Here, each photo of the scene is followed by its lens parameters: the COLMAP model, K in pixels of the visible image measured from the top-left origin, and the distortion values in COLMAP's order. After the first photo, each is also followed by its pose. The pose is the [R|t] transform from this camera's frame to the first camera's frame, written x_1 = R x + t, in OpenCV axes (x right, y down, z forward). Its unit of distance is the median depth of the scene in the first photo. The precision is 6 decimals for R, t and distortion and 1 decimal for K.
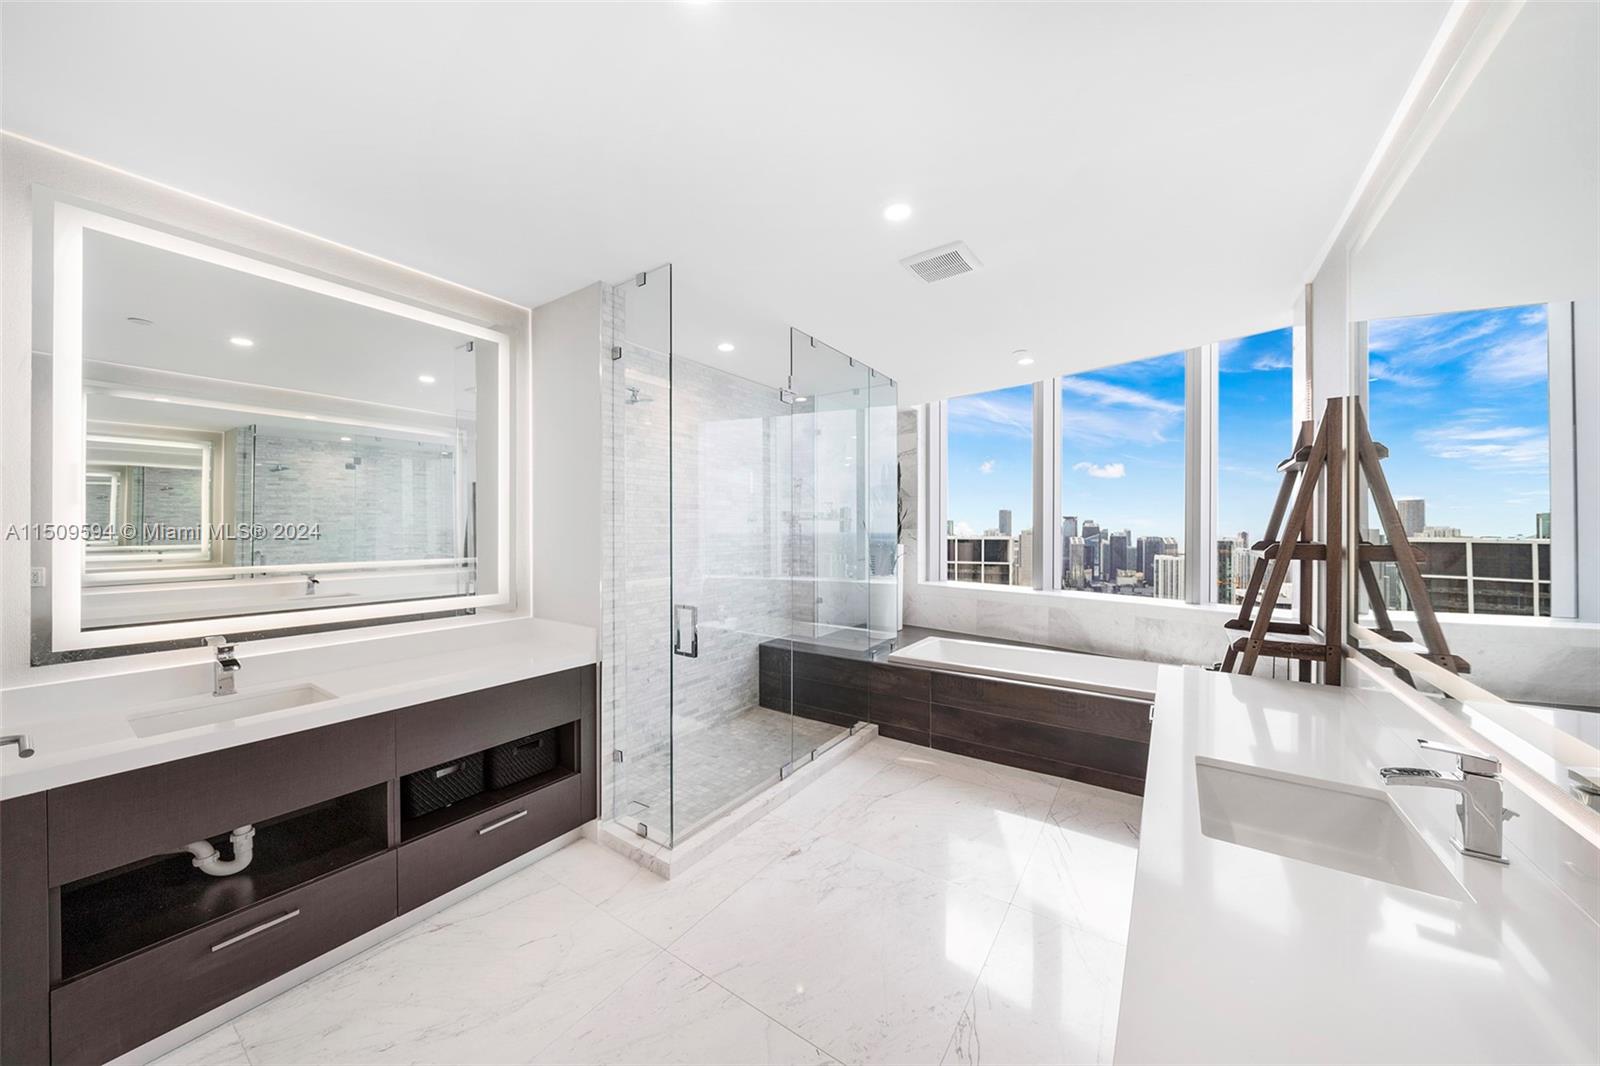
lens RADIAL K [[533.7, 0, 785.3], [0, 533.7, 529.5], [0, 0, 1]] dist [-0.000863, -0.000041]
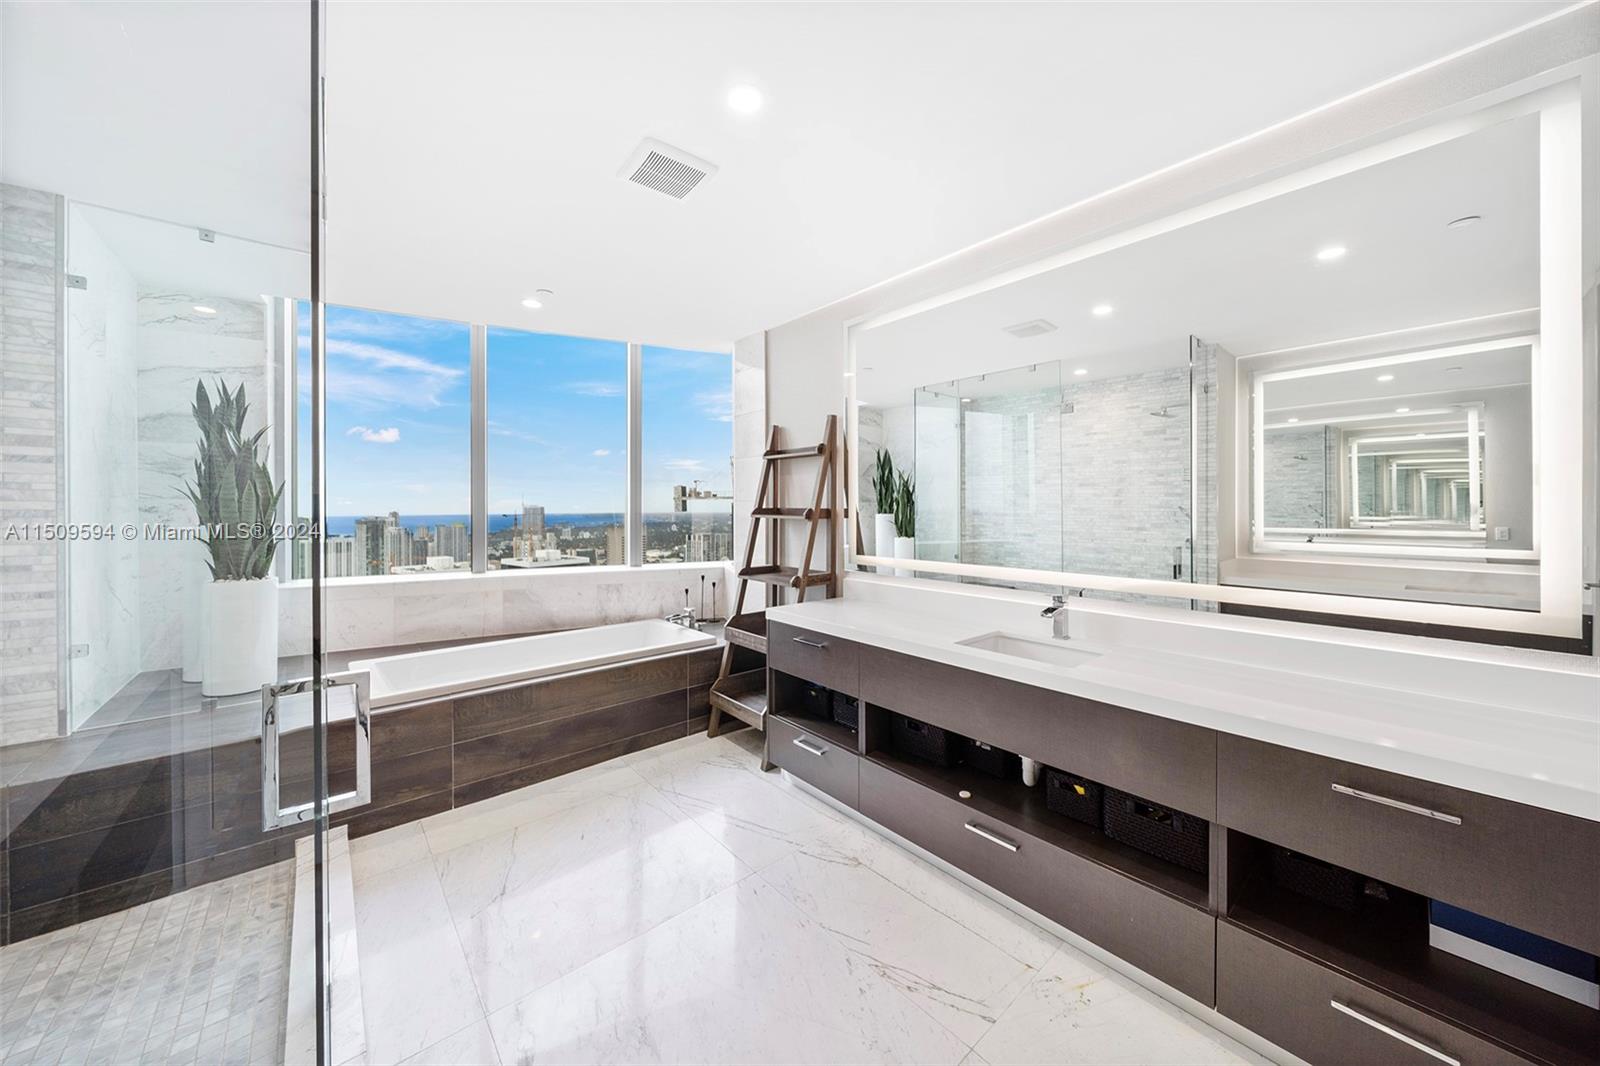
lens RADIAL K [[563.7, 0, 777.3], [0, 563.7, 510.1], [0, 0, 1]] dist [0.006157, -0.000282]
pose [[0.254871, -0.002068, 0.966973, -0.322185], [0.000605, 0.999998, 0.001979, 0.014699], [-0.966975, 0.000081, 0.254872, 0.381707]]
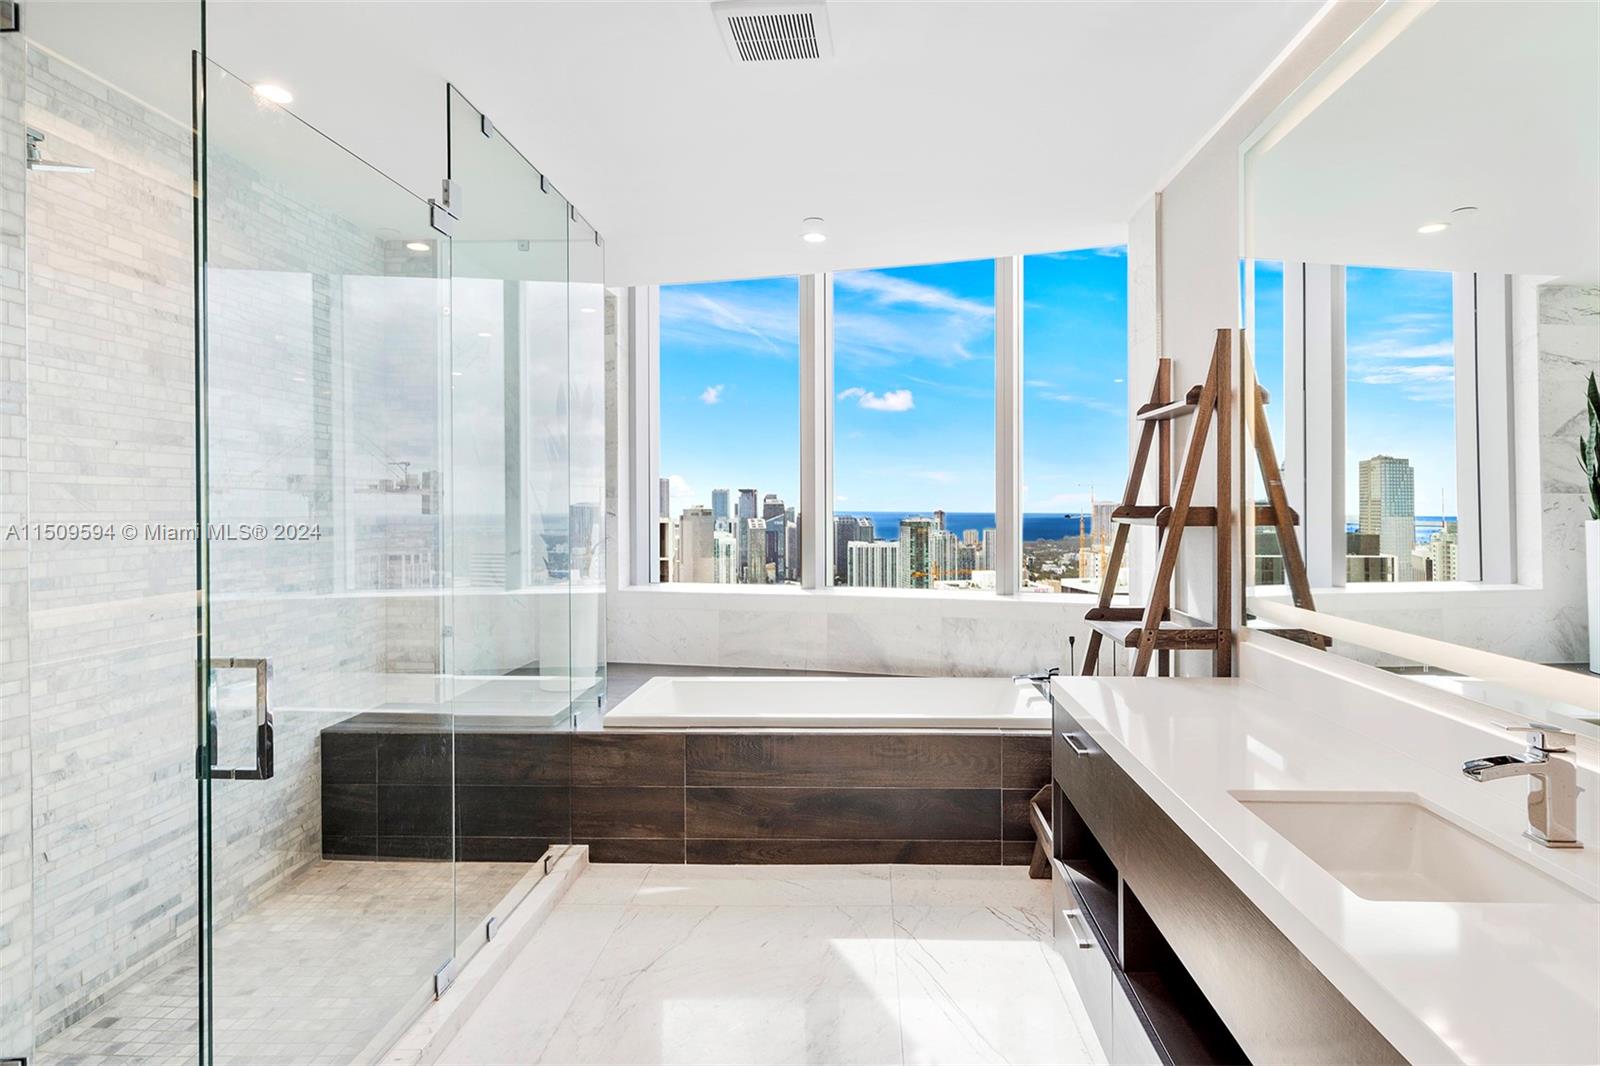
lens RADIAL K [[859.5, 0, 822.0], [0, 859.5, 508.1], [0, 0, 1]] dist [0.007187, -0.001592]
pose [[0.838501, -0.001301, 0.544898, -0.113972], [0.001152, 0.999999, 0.000614, 0.014708], [-0.544898, 0.000113, 0.838502, 0.114775]]
